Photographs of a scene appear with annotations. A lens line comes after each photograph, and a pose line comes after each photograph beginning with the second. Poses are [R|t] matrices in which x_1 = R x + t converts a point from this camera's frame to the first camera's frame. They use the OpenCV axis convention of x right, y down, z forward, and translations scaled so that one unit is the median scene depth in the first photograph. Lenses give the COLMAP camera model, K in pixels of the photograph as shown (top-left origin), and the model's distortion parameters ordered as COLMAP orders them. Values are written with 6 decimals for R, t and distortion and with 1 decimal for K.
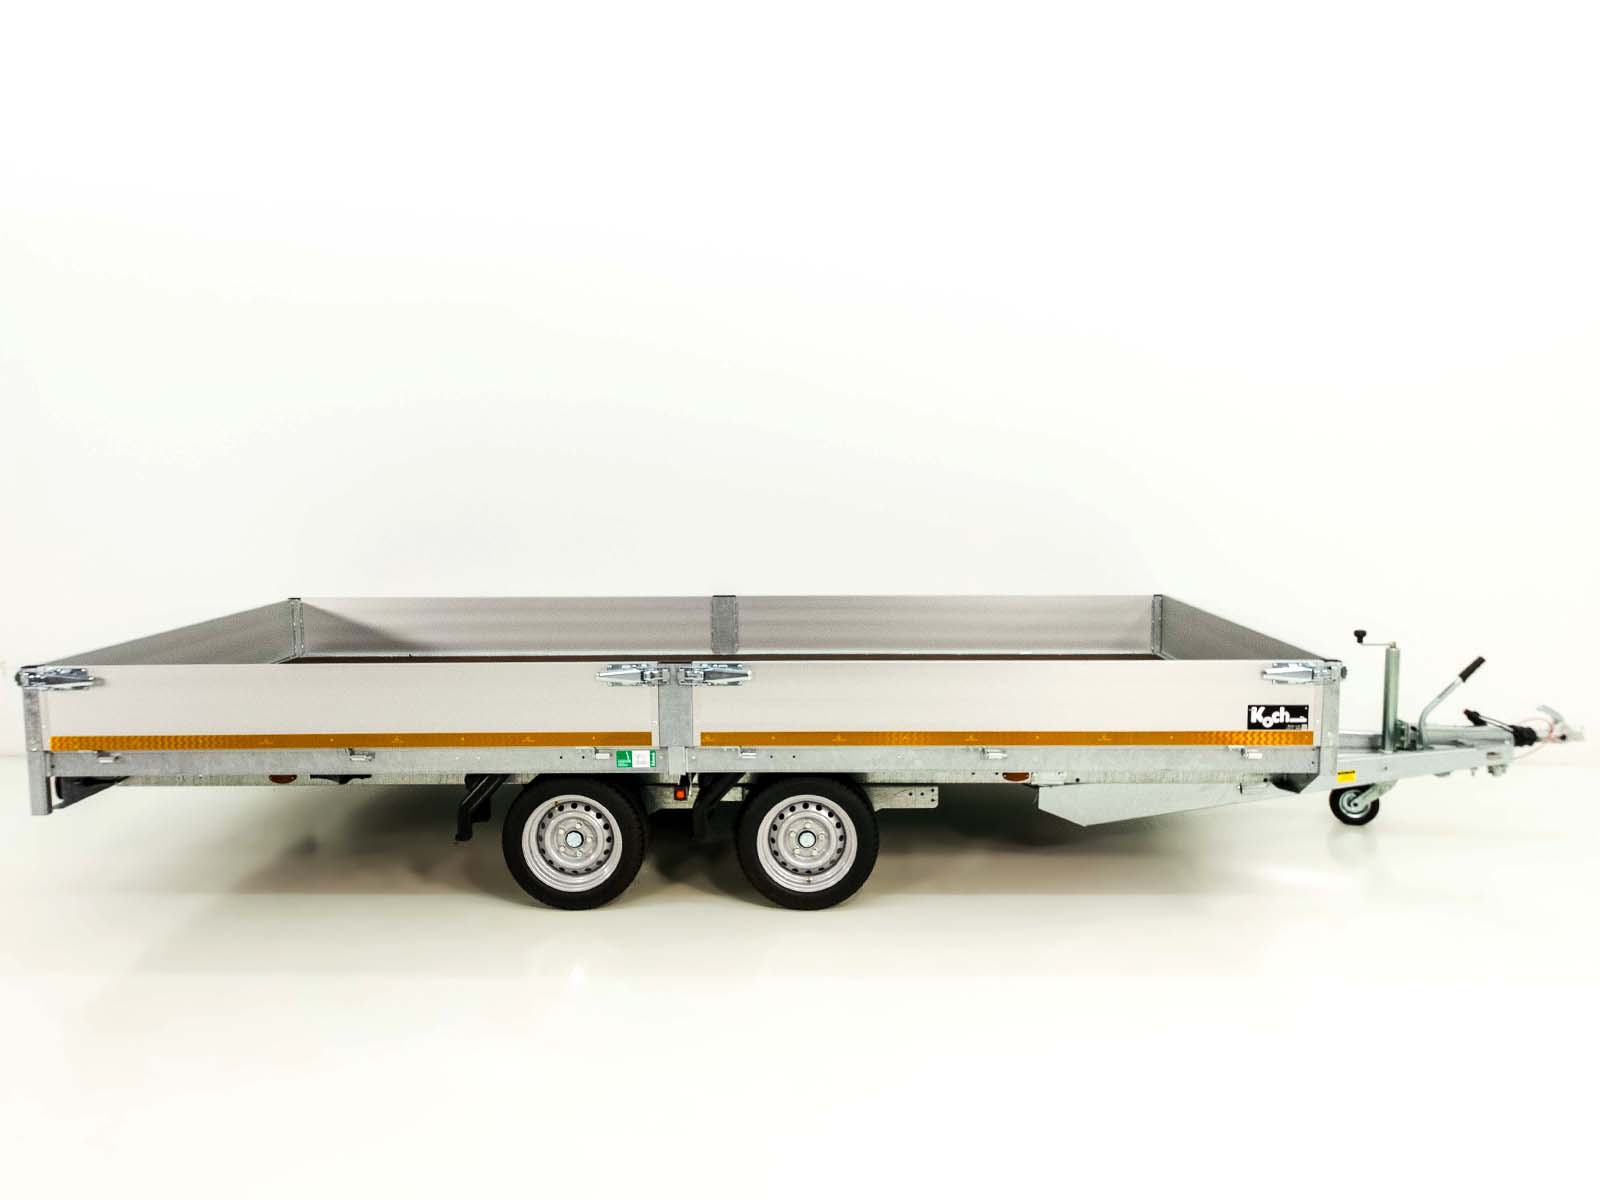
lens RADIAL K [[1081.6, 0, 784.2], [0, 1081.6, 558.2], [0, 0, 1]] dist [0.023340, 0.013055]
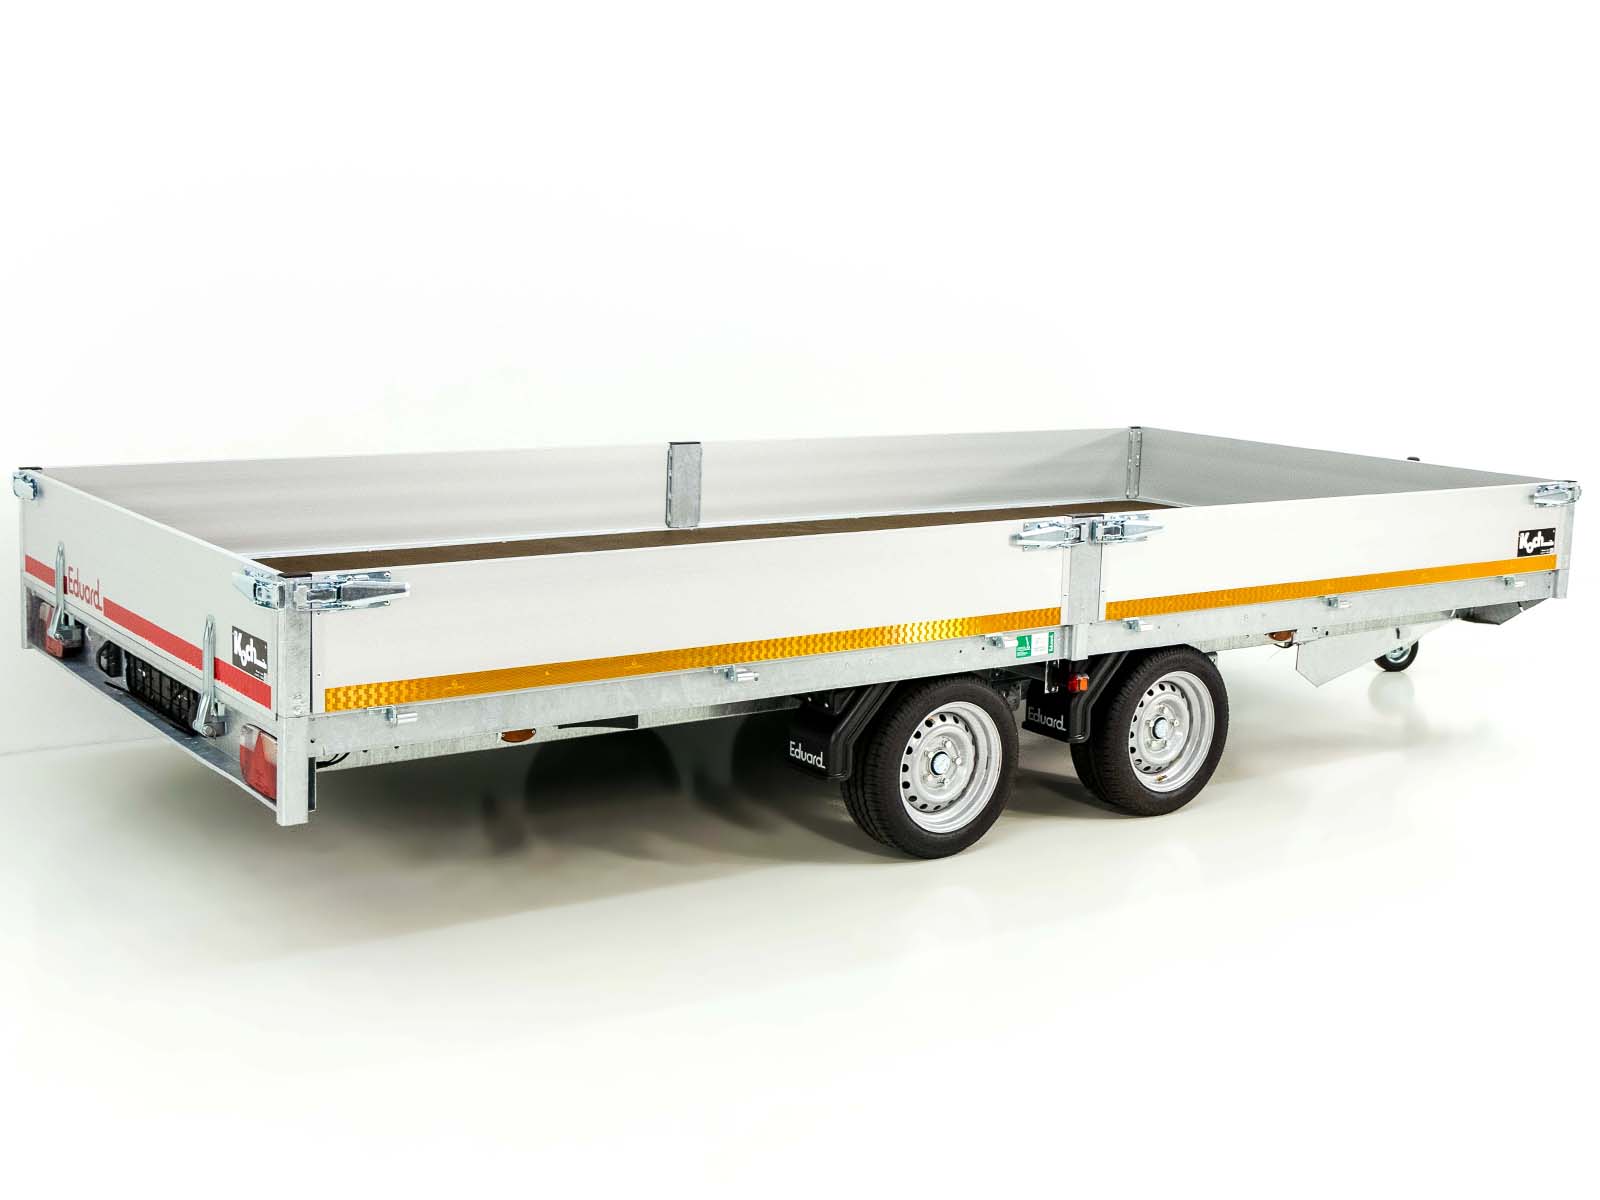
lens RADIAL K [[2015.7, 0, 726.2], [0, 2015.7, 566.8], [0, 0, 1]] dist [0.092279, 0.000000]
pose [[0.799455, -0.061977, 0.597520, -1.111873], [0.011625, 0.996074, 0.087763, 0.002189], [-0.600613, -0.063217, 0.797037, -0.004169]]
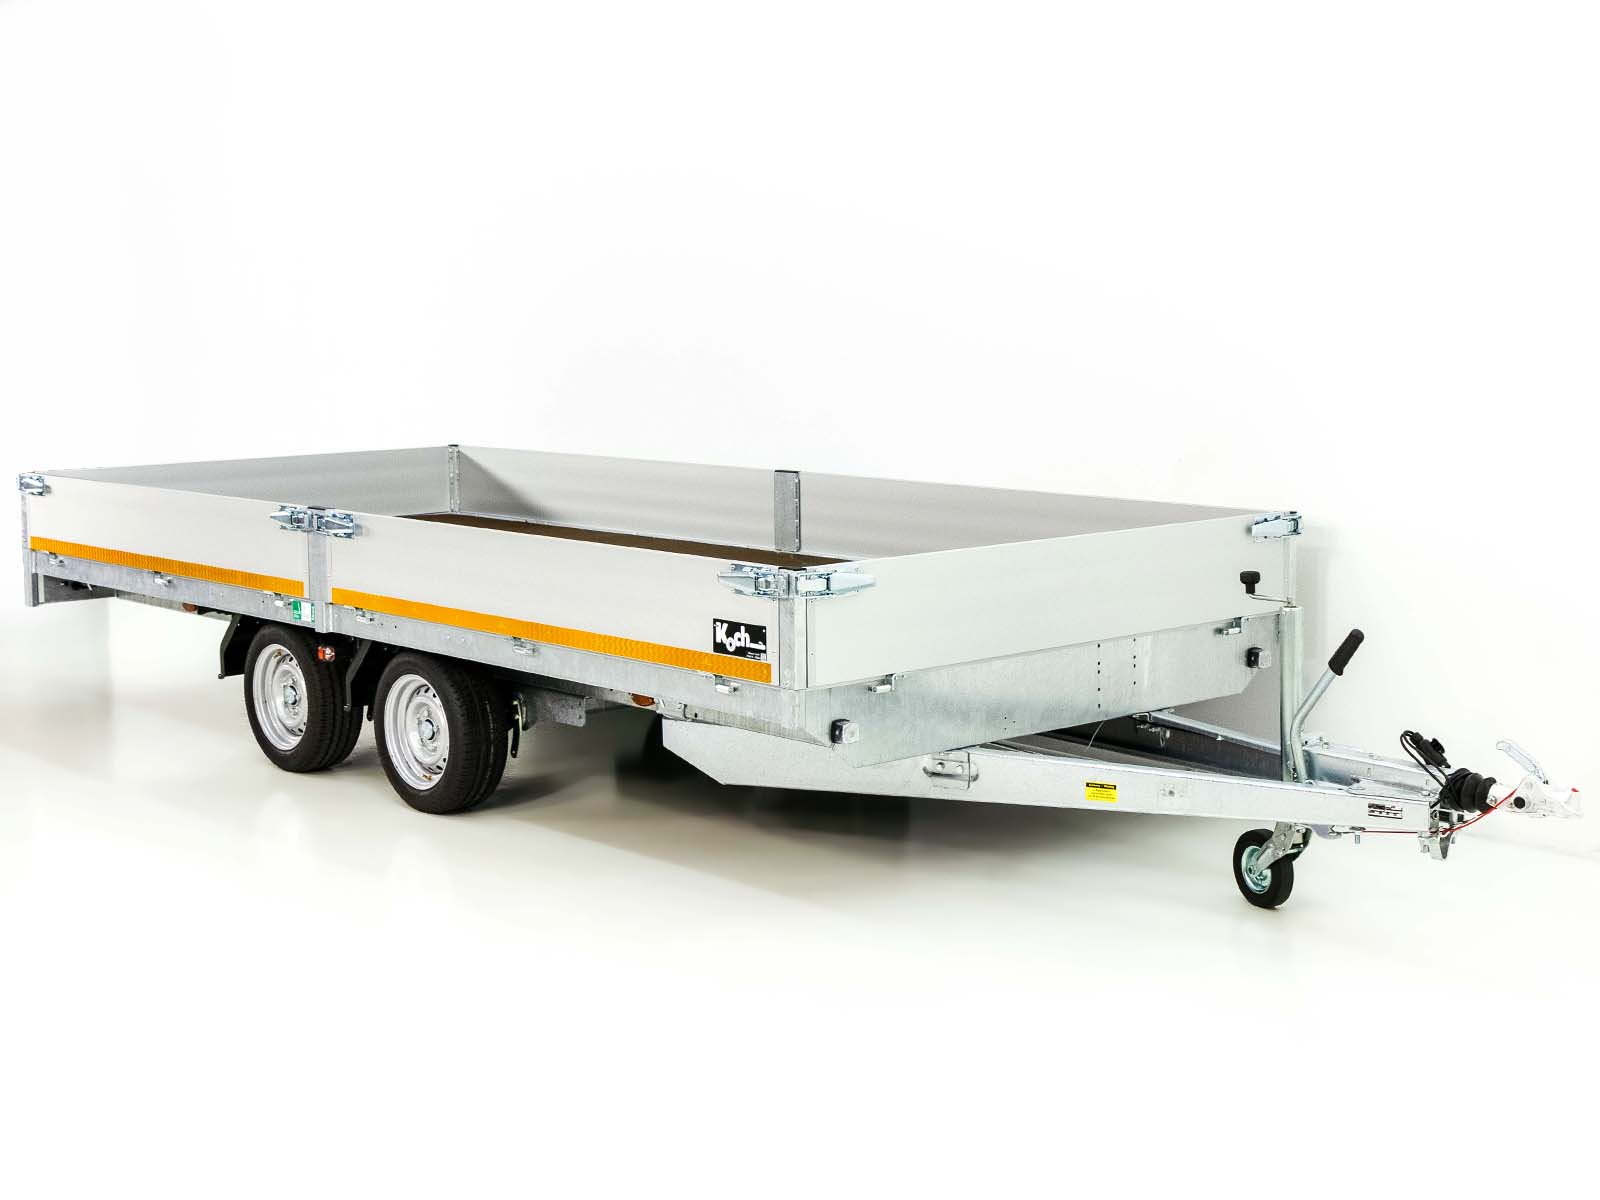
lens RADIAL K [[2319.7, 0, 802.6], [0, 2319.7, 602.8], [0, 0, 1]] dist [0.013850, 0.000000]
pose [[0.681646, 0.100044, -0.724810, 1.514650], [-0.057217, 0.994863, 0.083509, -0.010973], [0.729441, -0.015452, 0.683869, -0.039297]]
